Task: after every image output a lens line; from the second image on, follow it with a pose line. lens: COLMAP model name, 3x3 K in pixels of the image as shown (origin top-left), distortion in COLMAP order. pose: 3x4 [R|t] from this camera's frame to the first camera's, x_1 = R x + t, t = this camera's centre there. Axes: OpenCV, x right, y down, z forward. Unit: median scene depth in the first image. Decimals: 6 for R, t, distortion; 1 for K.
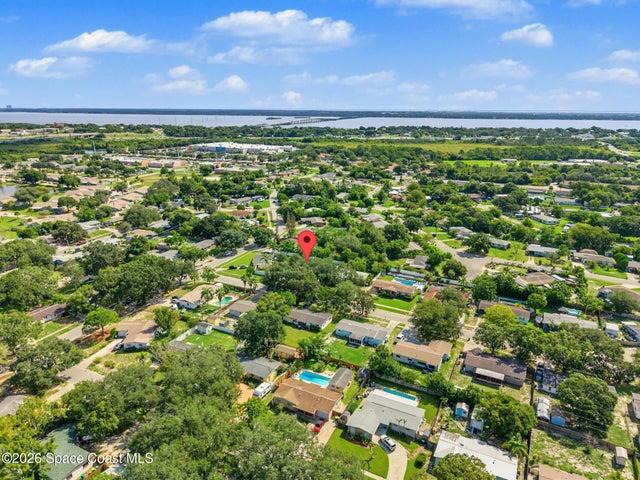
lens RADIAL K [[432.3, 0, 320.0], [0, 432.3, 240.0], [0, 0, 1]] dist [0.040865, -0.079731]
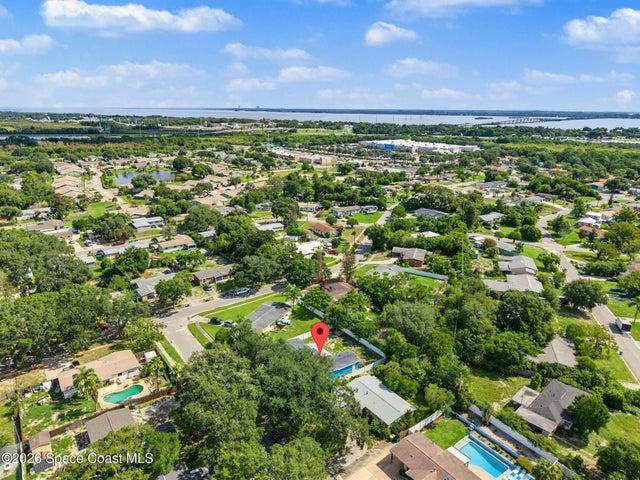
lens RADIAL K [[432.3, 0, 320.0], [0, 432.3, 240.0], [0, 0, 1]] dist [0.040865, -0.079731]
pose [[0.891338, 0.131528, -0.433839, 0.098095], [-0.132905, 0.990752, 0.027312, -0.046299], [0.433420, 0.033315, 0.900576, 0.262588]]
